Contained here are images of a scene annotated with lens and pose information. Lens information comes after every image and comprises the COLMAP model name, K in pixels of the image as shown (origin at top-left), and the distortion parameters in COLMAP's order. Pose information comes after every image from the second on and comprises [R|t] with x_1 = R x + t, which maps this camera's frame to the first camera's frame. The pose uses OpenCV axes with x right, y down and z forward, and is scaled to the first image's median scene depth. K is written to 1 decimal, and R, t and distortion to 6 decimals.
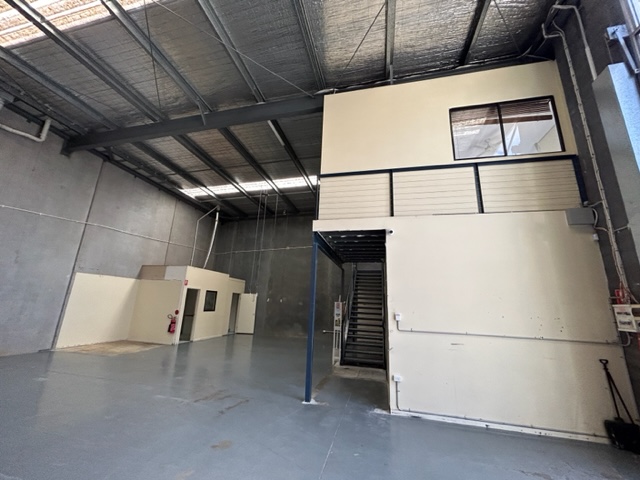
lens RADIAL K [[256.7, 0, 320.0], [0, 256.7, 240.0], [0, 0, 1]] dist [-0.000734, -0.000098]
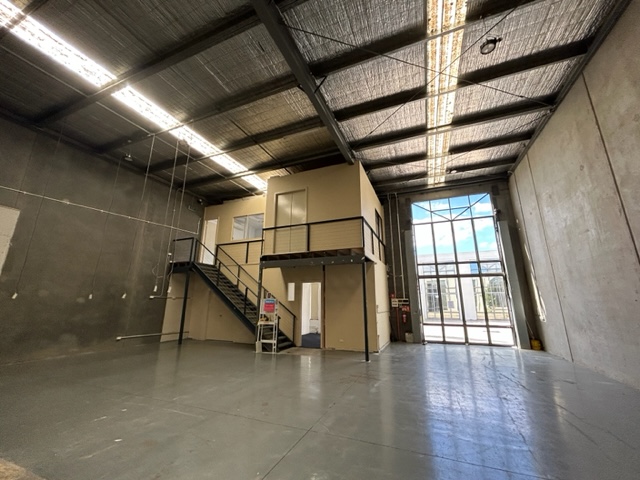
lens RADIAL K [[256.7, 0, 320.0], [0, 256.7, 240.0], [0, 0, 1]] dist [-0.000734, -0.000098]
pose [[0.160323, 0.192497, 0.968112, -0.607584], [-0.241349, 0.958673, -0.150652, 0.068491], [-0.957104, -0.209500, 0.200156, 0.376766]]
